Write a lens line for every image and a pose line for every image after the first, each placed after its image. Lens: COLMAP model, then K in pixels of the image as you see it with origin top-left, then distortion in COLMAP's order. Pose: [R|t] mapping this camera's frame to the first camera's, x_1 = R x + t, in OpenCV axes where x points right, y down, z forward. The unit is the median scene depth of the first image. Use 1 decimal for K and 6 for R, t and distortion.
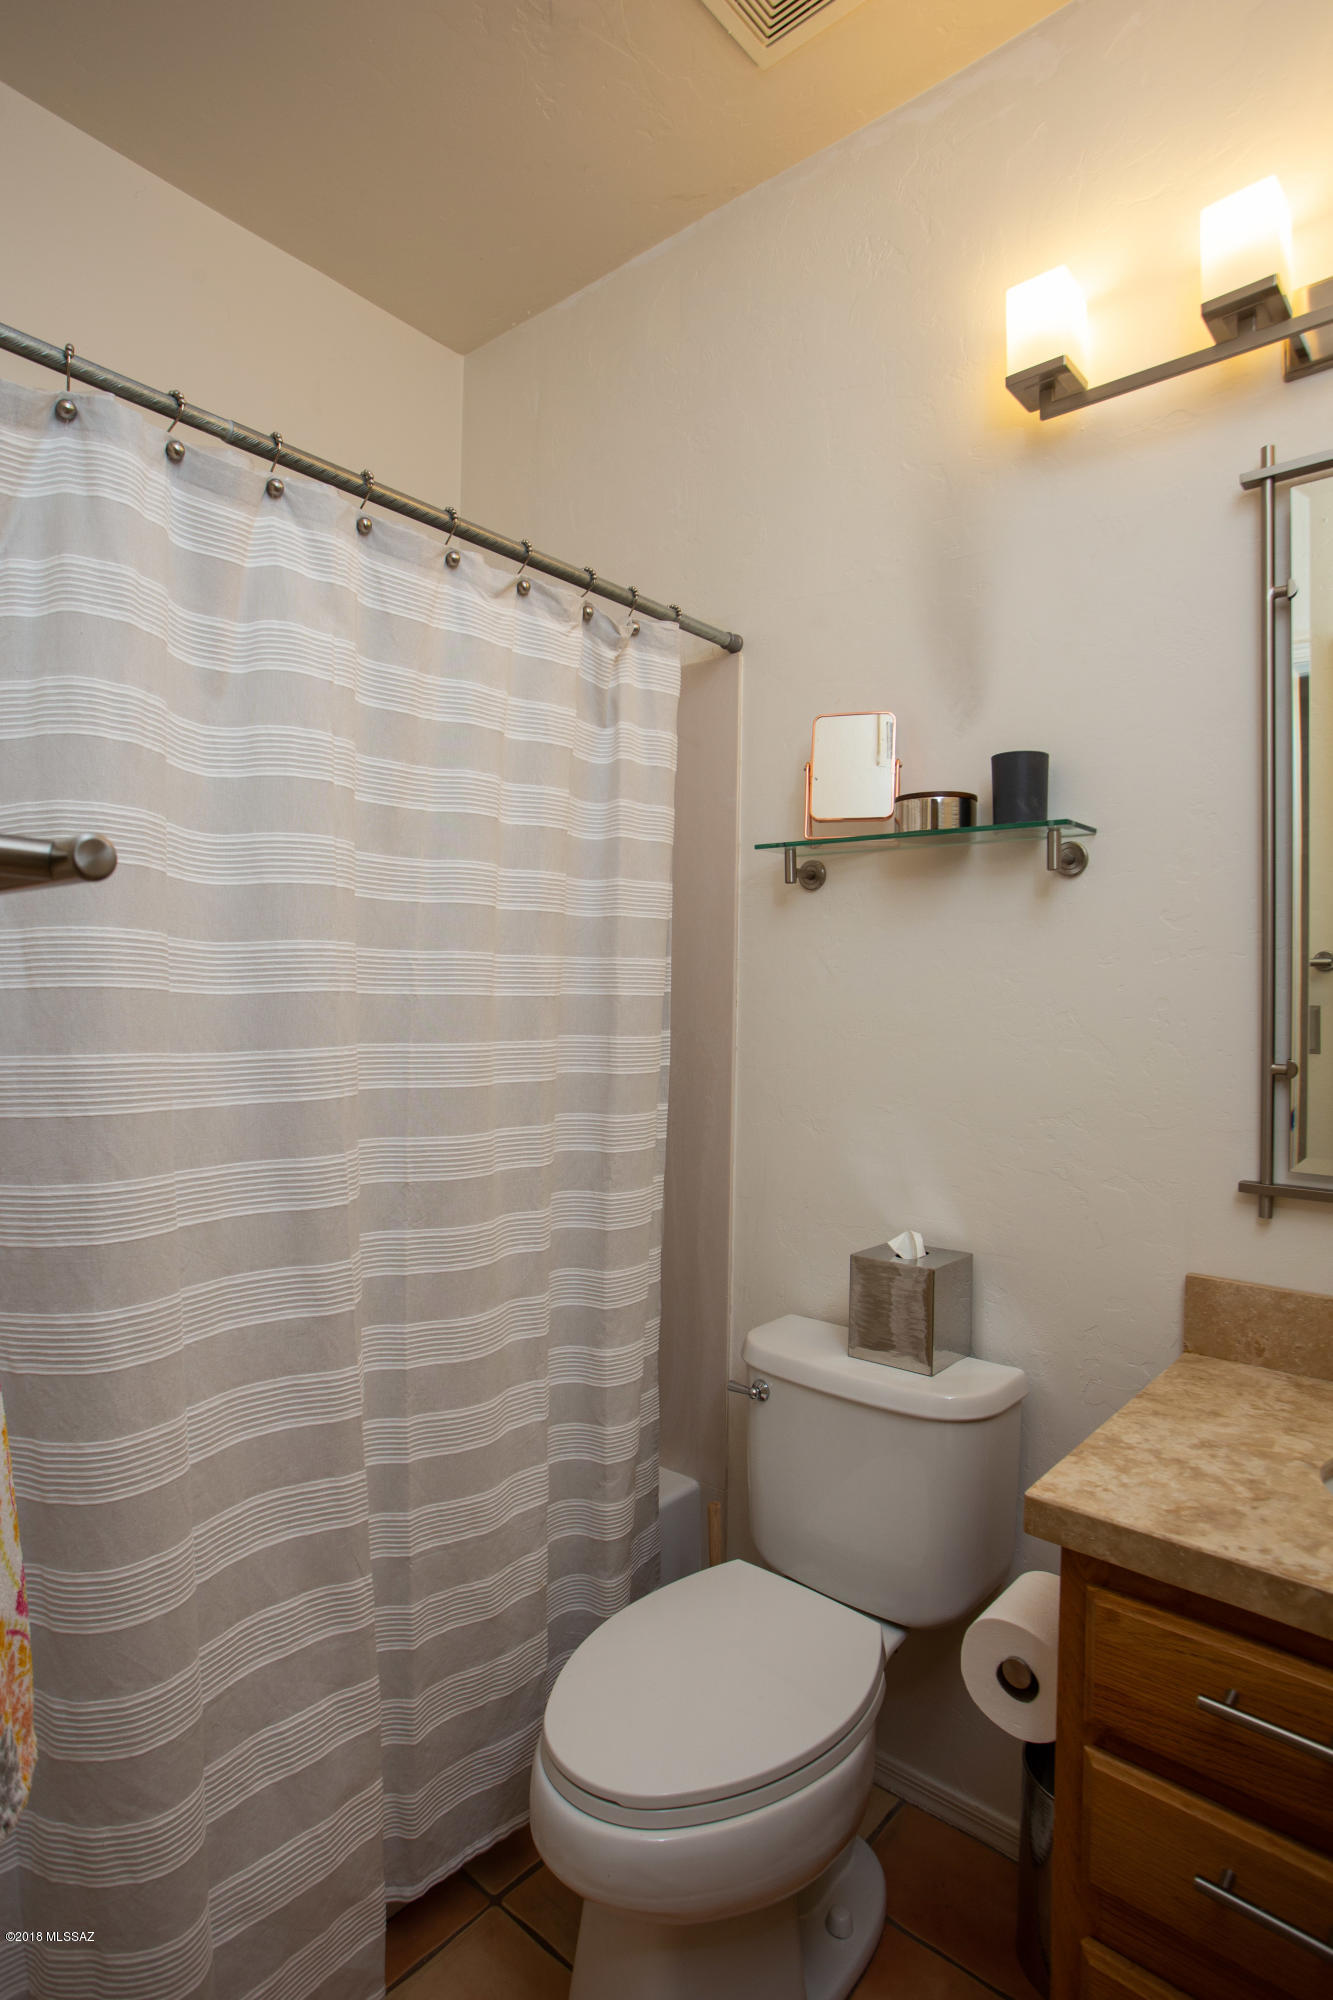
lens RADIAL K [[1039.4, 0, 666.5], [0, 1039.4, 1000.0], [0, 0, 1]] dist [-0.039458, -0.000459]
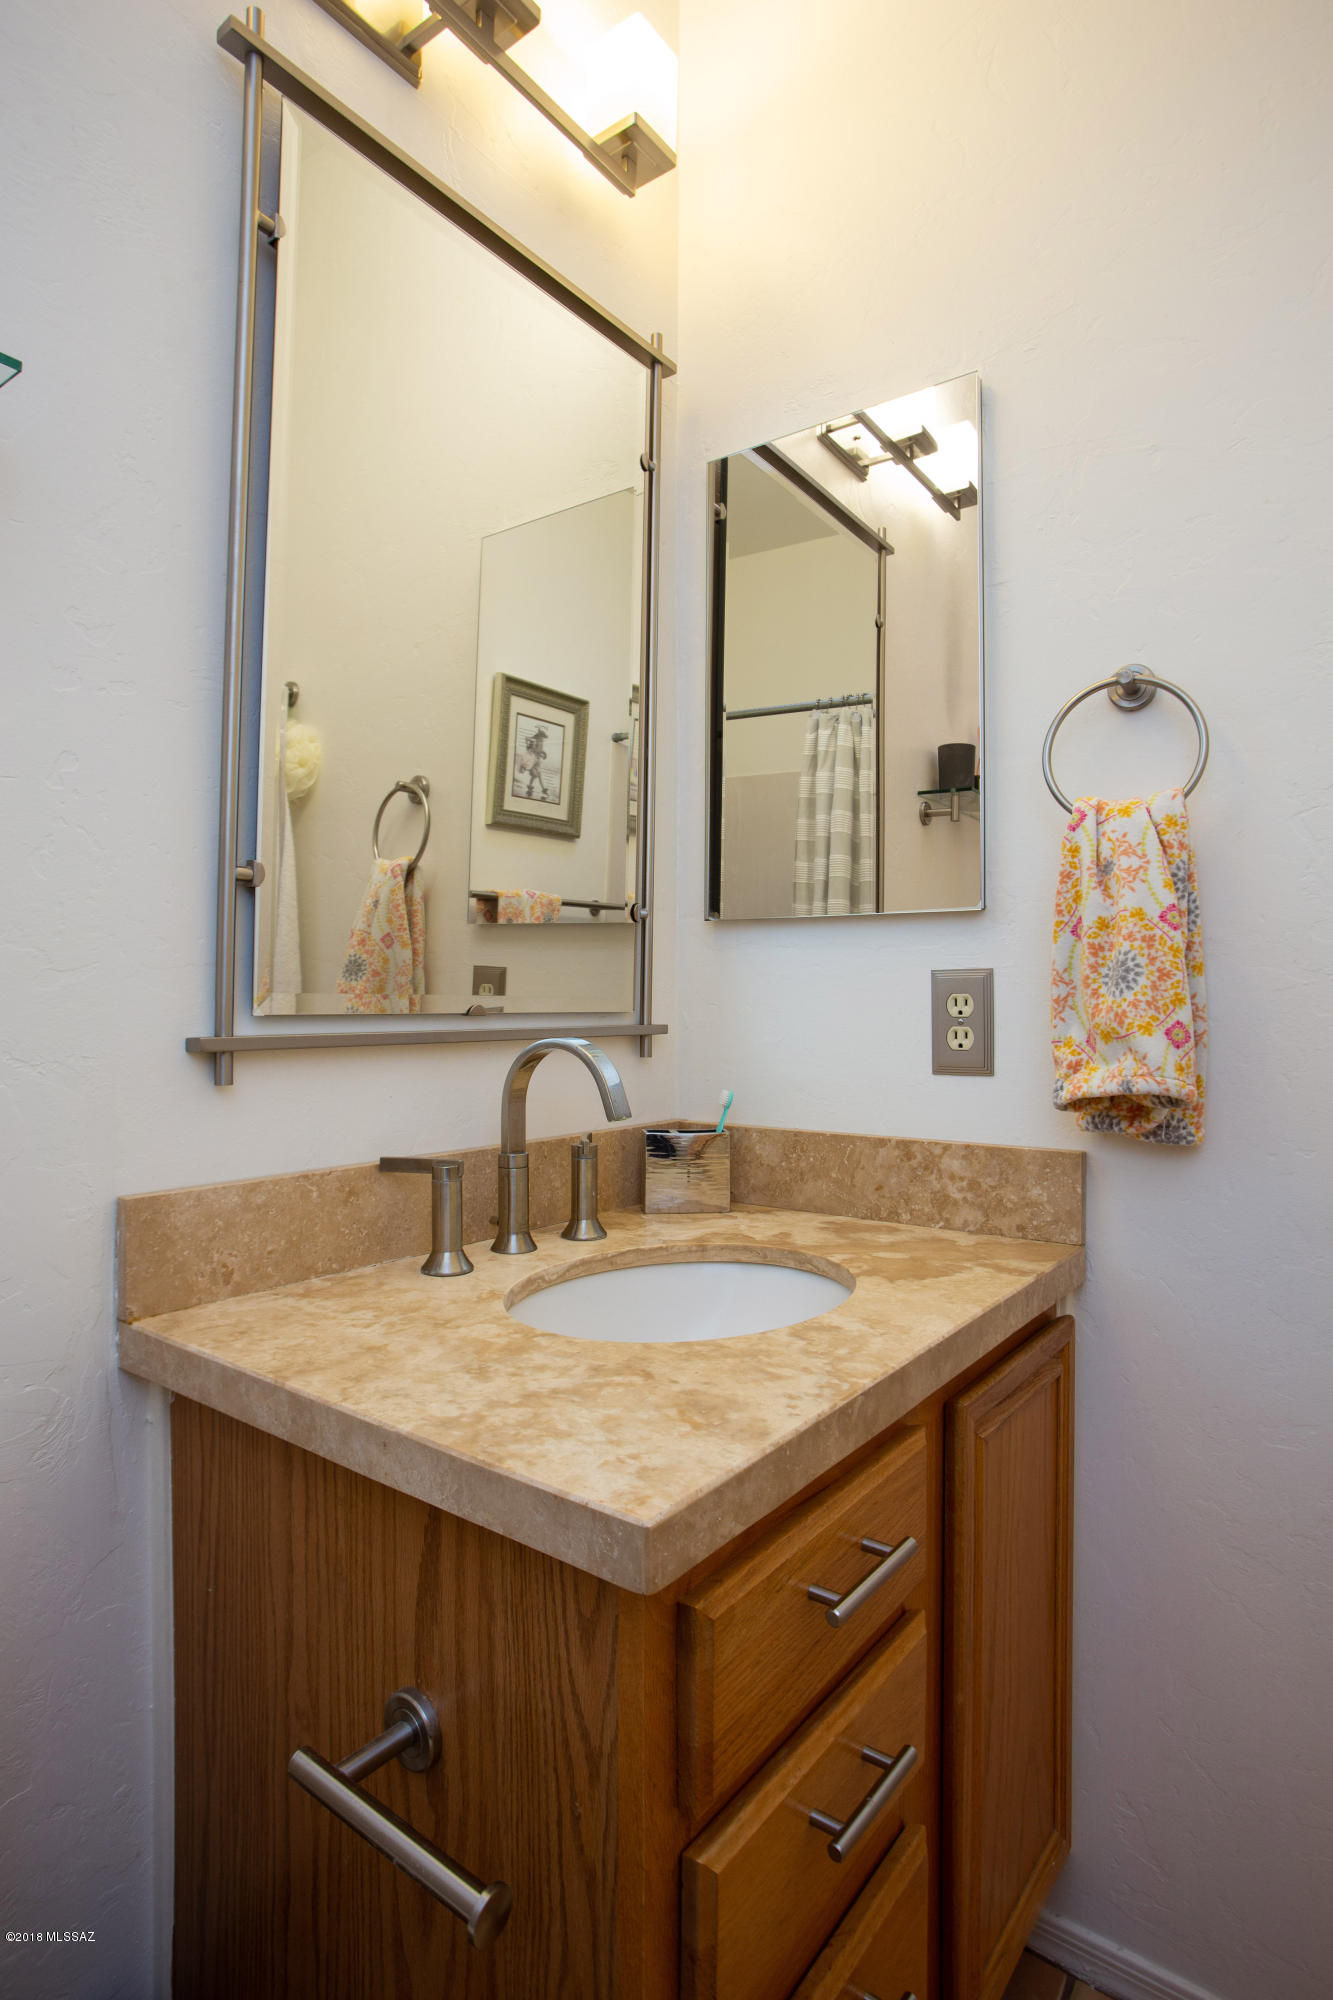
lens RADIAL K [[1039.4, 0, 666.5], [0, 1039.4, 1000.0], [0, 0, 1]] dist [-0.039458, -0.000459]
pose [[-0.072427, -0.012971, 0.997289, -0.163427], [-0.011568, 0.999859, 0.012164, 0.169517], [-0.997307, -0.010656, -0.072566, 0.891170]]
